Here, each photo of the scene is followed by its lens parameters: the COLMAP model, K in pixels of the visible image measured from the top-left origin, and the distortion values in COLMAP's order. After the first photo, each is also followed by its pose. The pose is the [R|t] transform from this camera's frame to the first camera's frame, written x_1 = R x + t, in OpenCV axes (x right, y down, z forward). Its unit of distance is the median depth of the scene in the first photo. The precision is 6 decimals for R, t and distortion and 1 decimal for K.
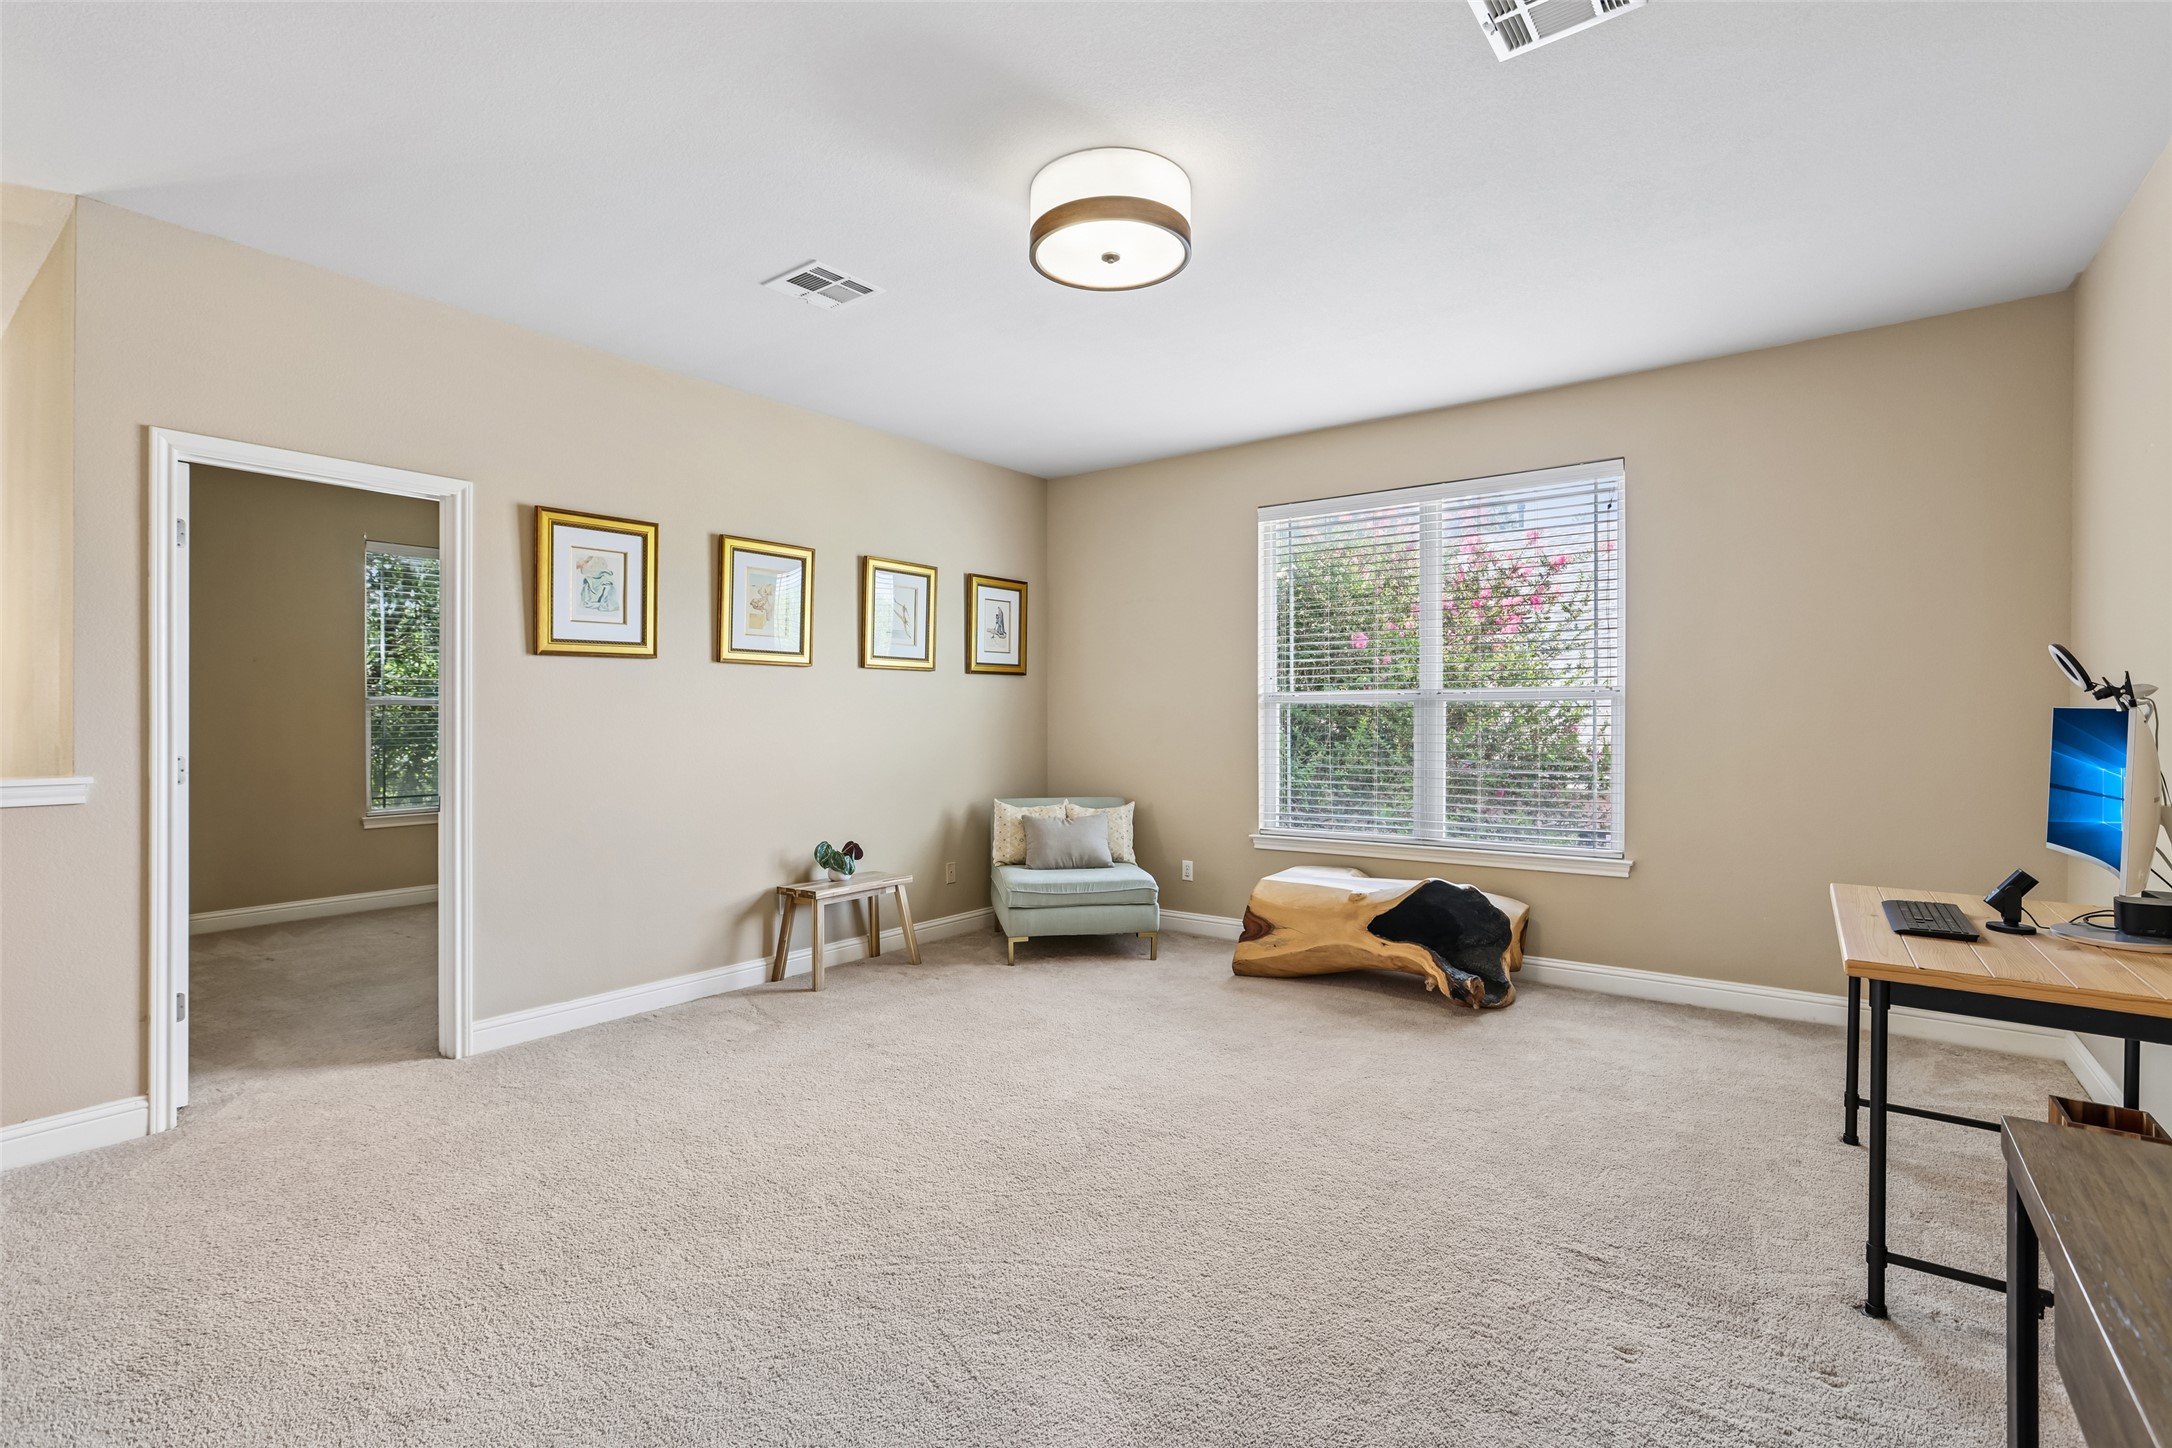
lens RADIAL K [[993.5, 0, 1090.5], [0, 993.5, 713.6], [0, 0, 1]] dist [-0.019004, 0.000615]
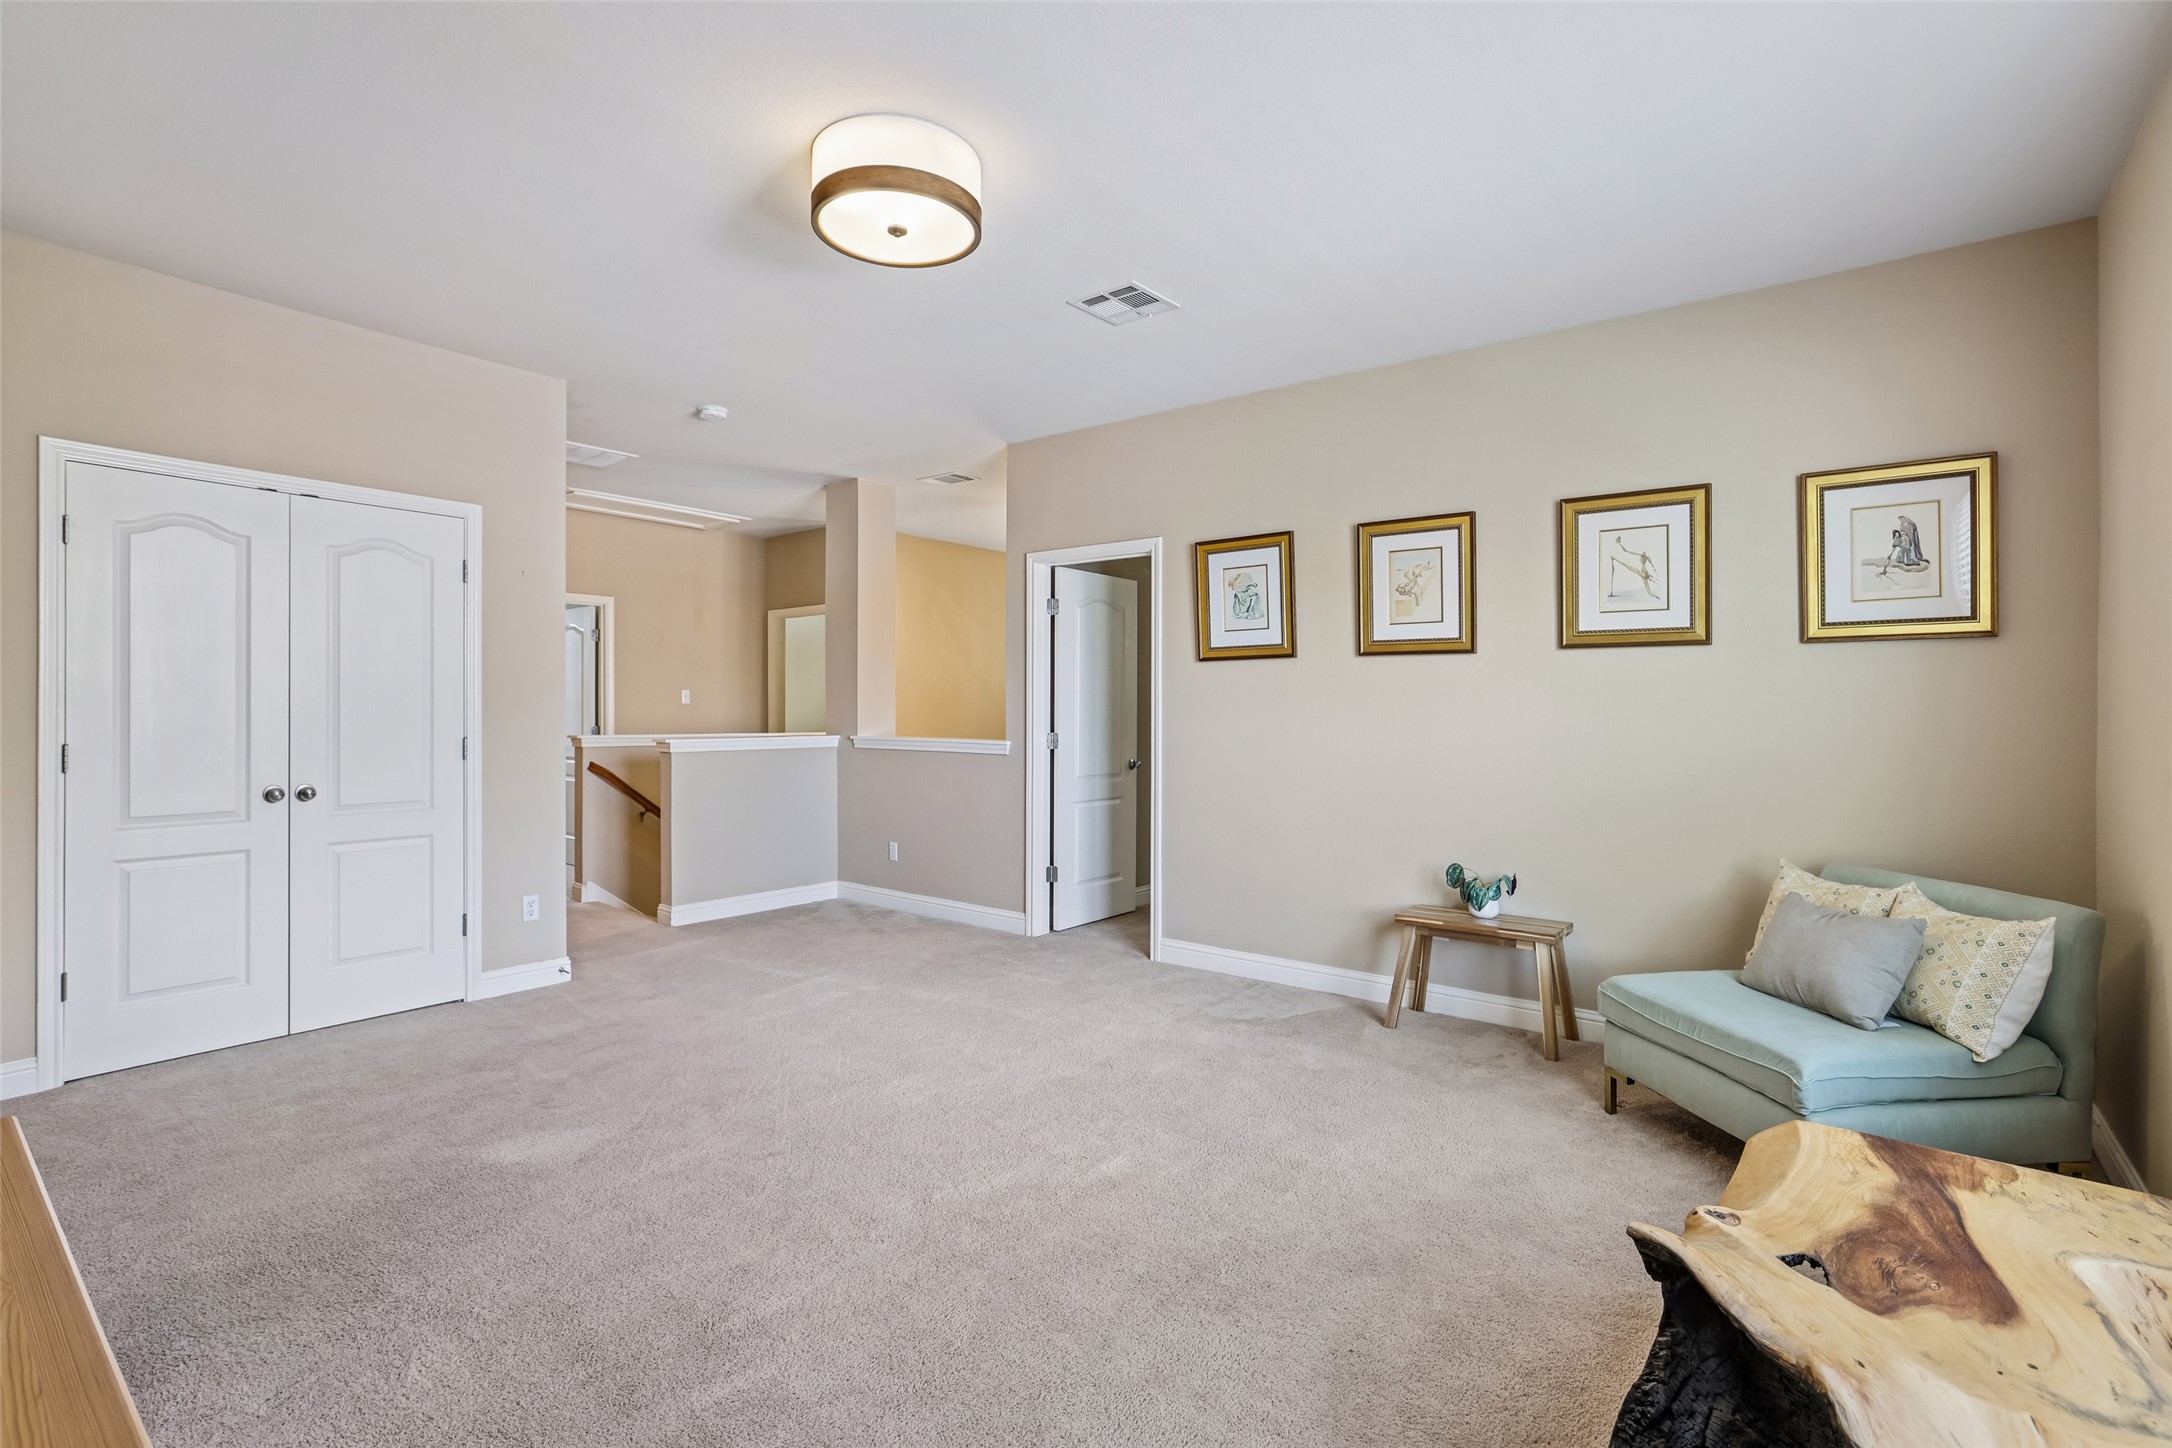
lens RADIAL K [[993.5, 0, 1090.5], [0, 993.5, 713.6], [0, 0, 1]] dist [-0.019004, 0.000615]
pose [[-0.000774, 0.000572, -1.000000, 0.575020], [-0.005878, 0.999983, 0.000576, 0.005096], [0.999982, 0.005879, -0.000771, 0.712376]]
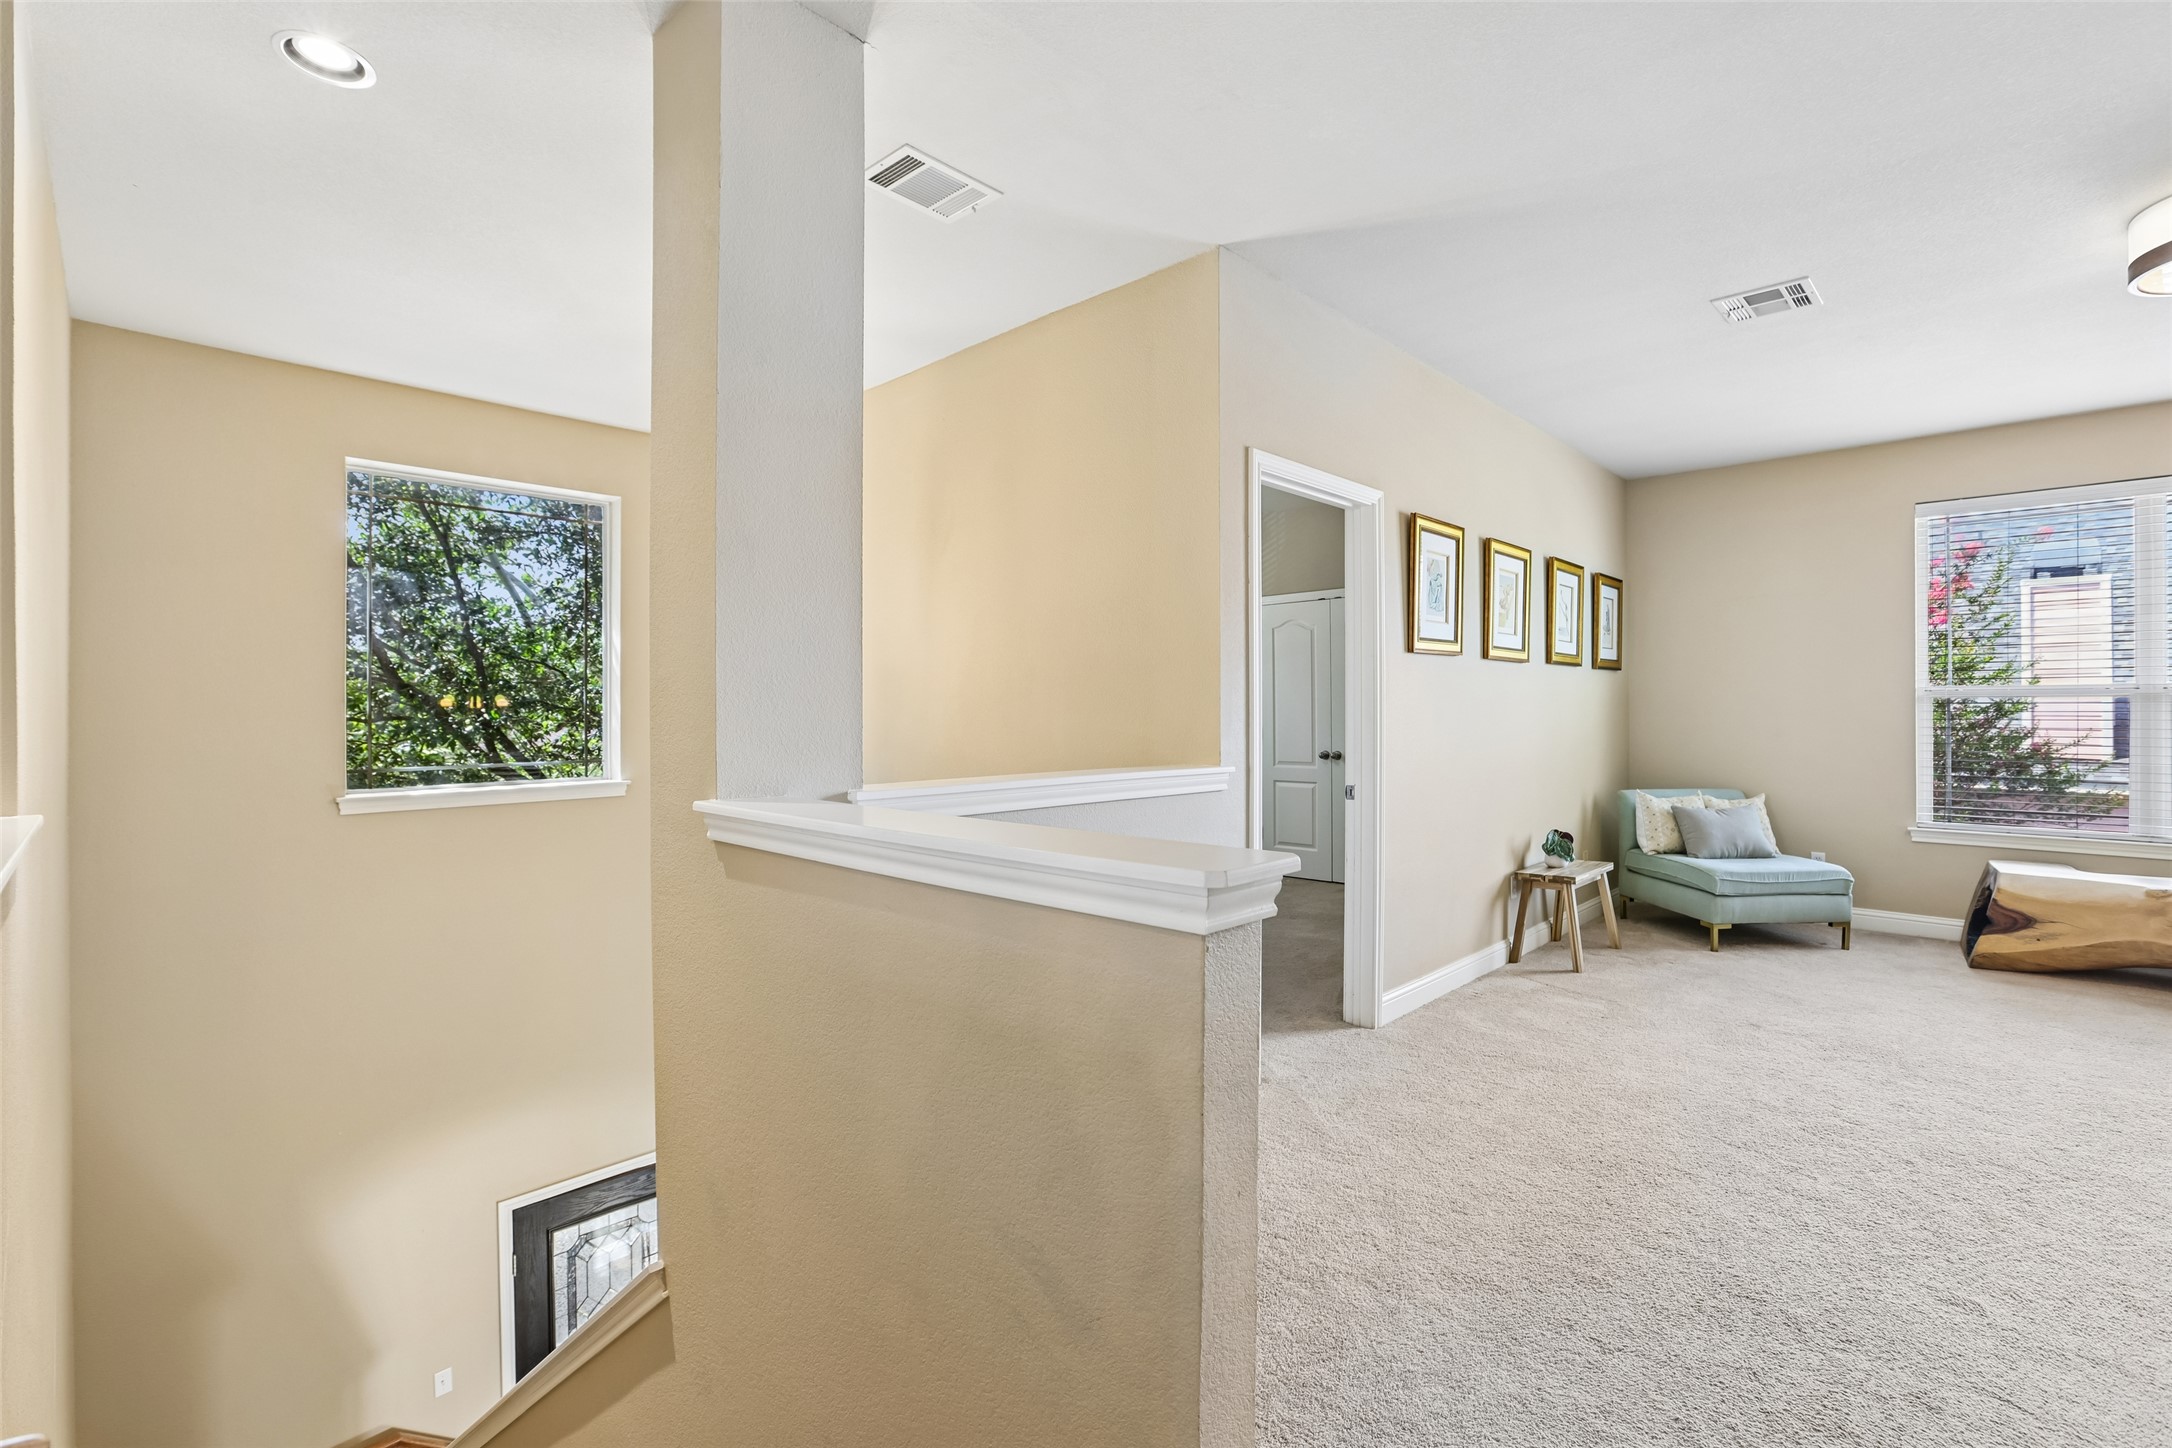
lens RADIAL K [[978.3, 0, 1162.0], [0, 978.3, 698.2], [0, 0, 1]] dist [0.000002, 0.017063]
pose [[0.996914, 0.000403, -0.078502, -0.609375], [-0.001197, 0.999949, -0.010071, 0.001648], [0.078494, 0.010134, 0.996863, -0.066679]]
